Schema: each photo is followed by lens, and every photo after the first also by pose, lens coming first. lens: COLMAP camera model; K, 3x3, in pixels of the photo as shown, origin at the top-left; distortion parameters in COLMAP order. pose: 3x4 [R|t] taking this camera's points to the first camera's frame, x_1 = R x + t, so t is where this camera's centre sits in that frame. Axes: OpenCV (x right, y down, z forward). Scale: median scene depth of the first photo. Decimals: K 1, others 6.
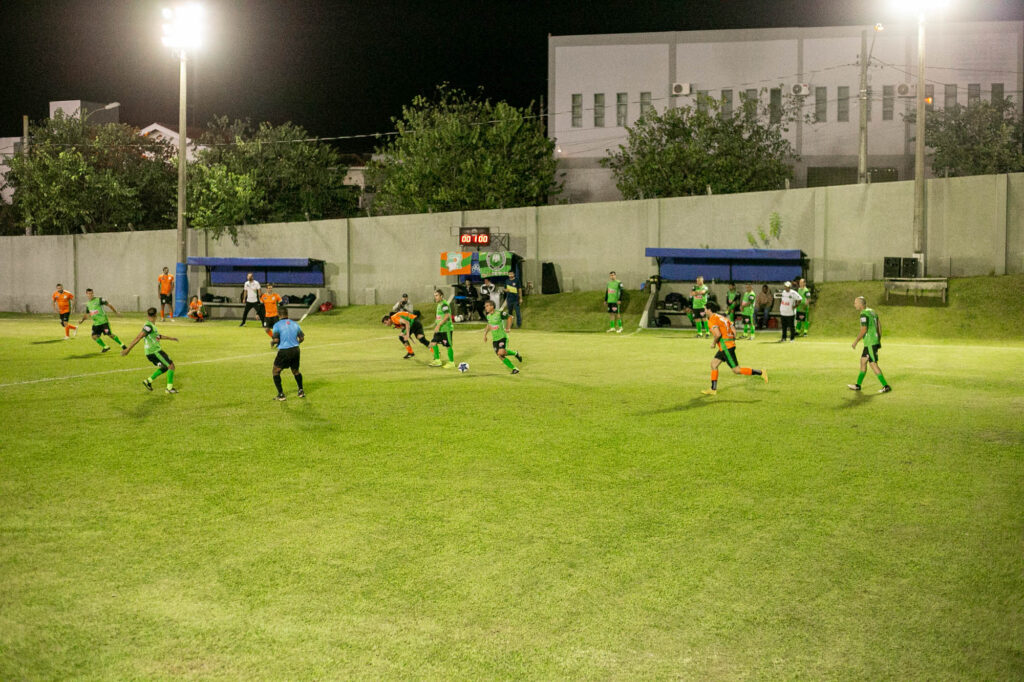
lens RADIAL K [[1462.8, 0, 512.3], [0, 1462.8, 343.4], [0, 0, 1]] dist [-0.098192, 0.000000]
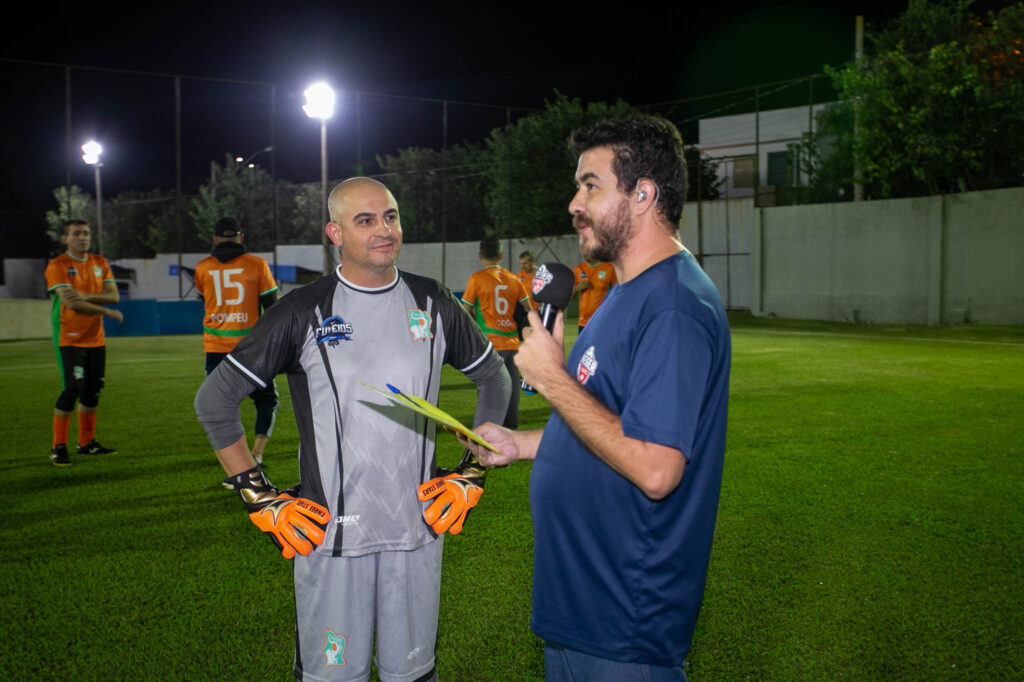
lens RADIAL K [[1270.6, 0, 511.4], [0, 1270.6, 341.8], [0, 0, 1]] dist [0.022201, 0.000000]
pose [[0.851174, 0.030500, -0.523997, -0.180258], [-0.026527, 0.999534, 0.015091, -0.018282], [0.524213, 0.001055, 0.851587, 0.468243]]
